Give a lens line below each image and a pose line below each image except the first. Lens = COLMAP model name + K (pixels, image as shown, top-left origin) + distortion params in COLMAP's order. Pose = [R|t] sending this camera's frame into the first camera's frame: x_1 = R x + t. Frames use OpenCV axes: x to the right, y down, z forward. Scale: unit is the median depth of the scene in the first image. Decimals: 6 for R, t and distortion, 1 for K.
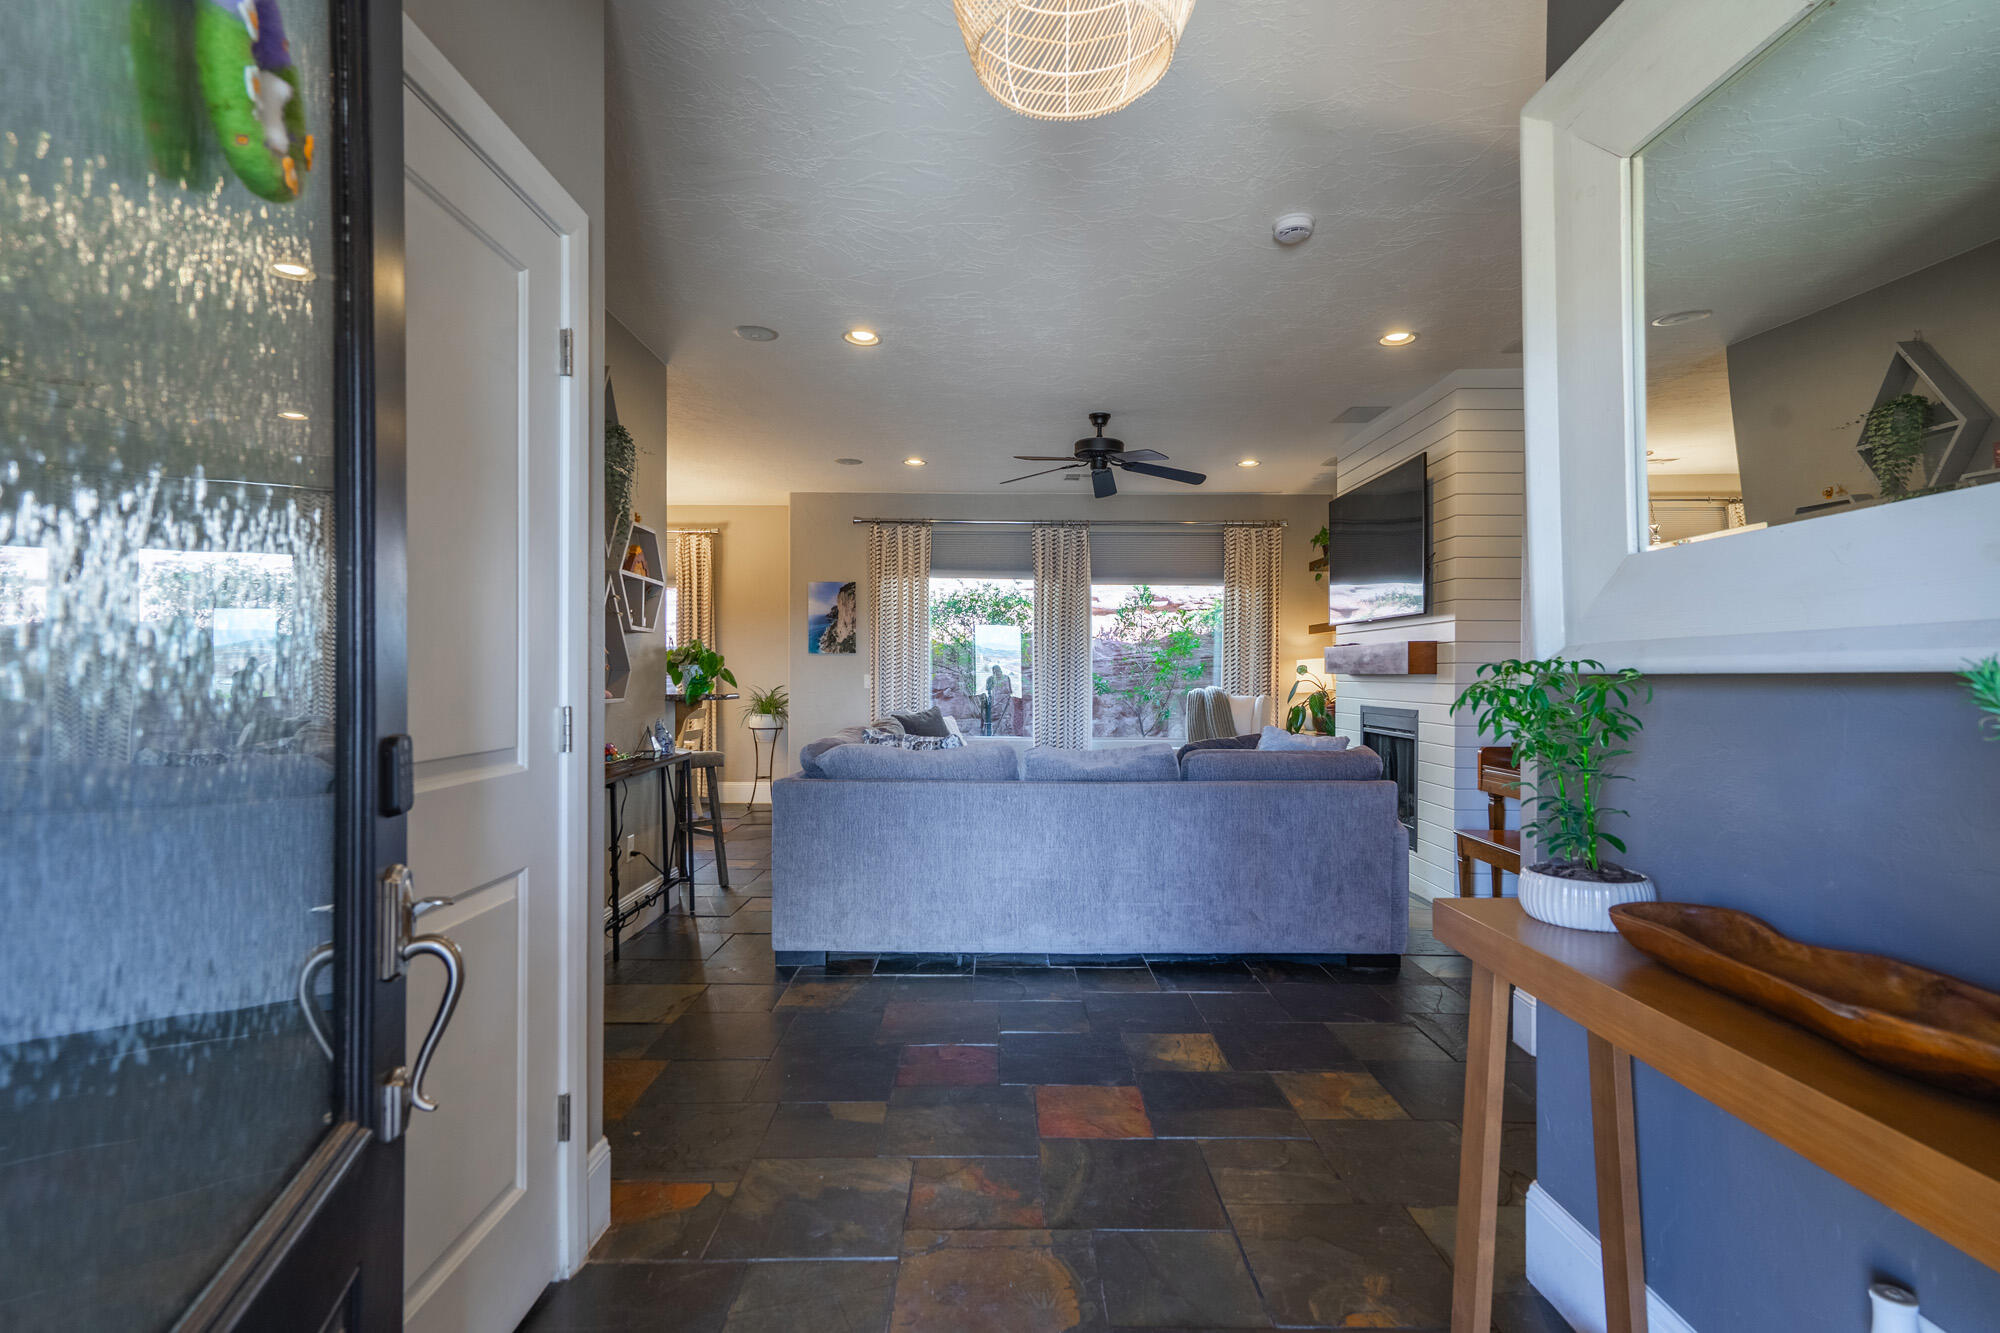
lens RADIAL K [[963.5, 0, 1000.0], [0, 963.5, 666.5], [0, 0, 1]] dist [0.000591, 0.000009]
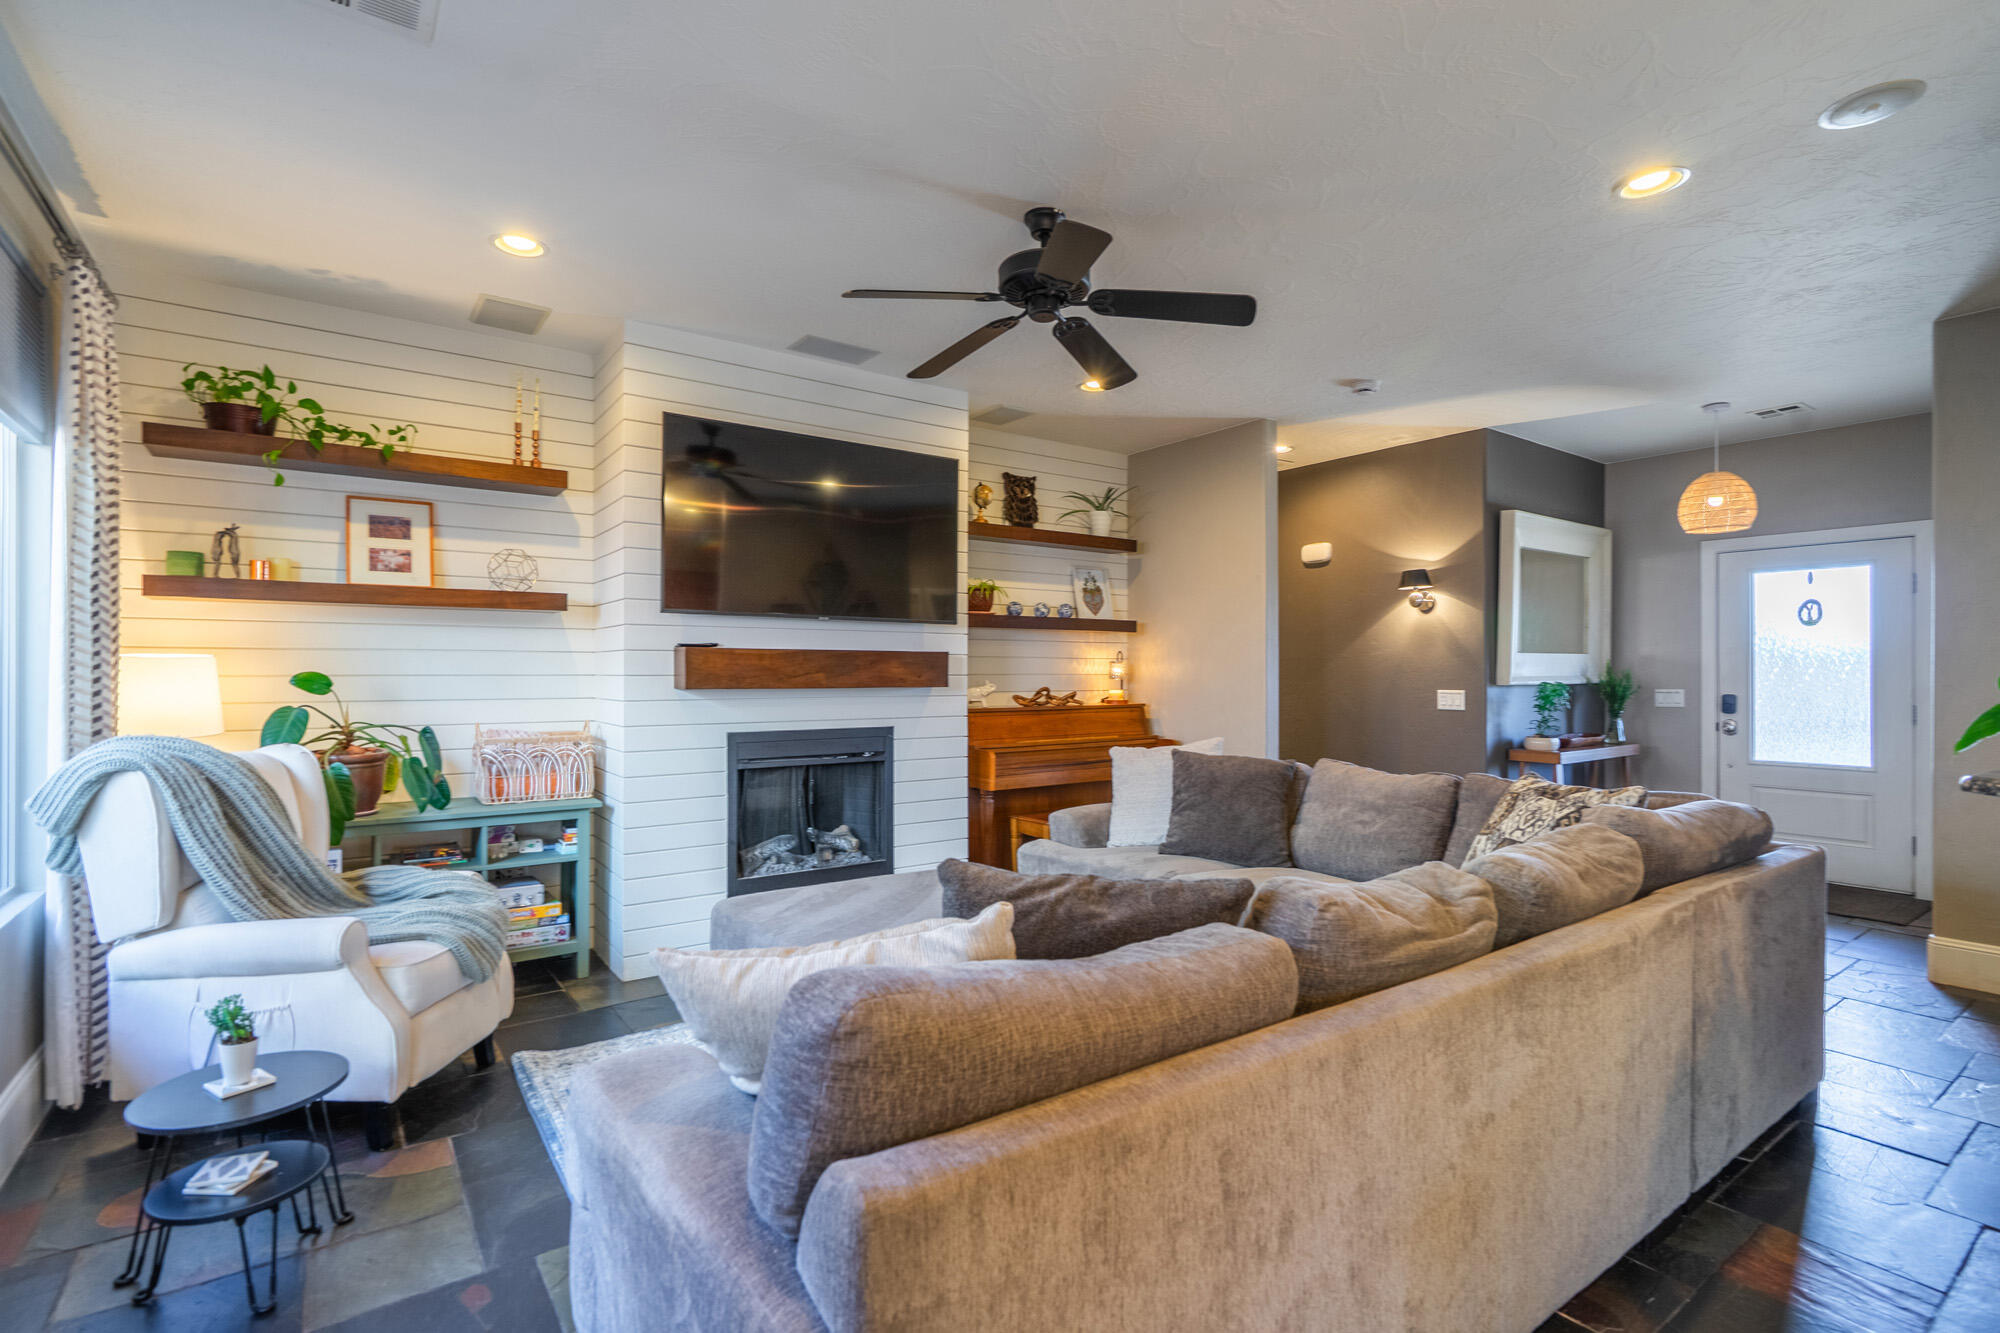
lens RADIAL K [[914.2, 0, 1002.5], [0, 914.2, 659.9], [0, 0, 1]] dist [-0.002727, -0.000107]
pose [[-0.576033, 0.005791, 0.817406, -0.205782], [-0.008603, 0.999877, -0.013147, -0.004273], [-0.817381, -0.014605, -0.575912, 0.906783]]
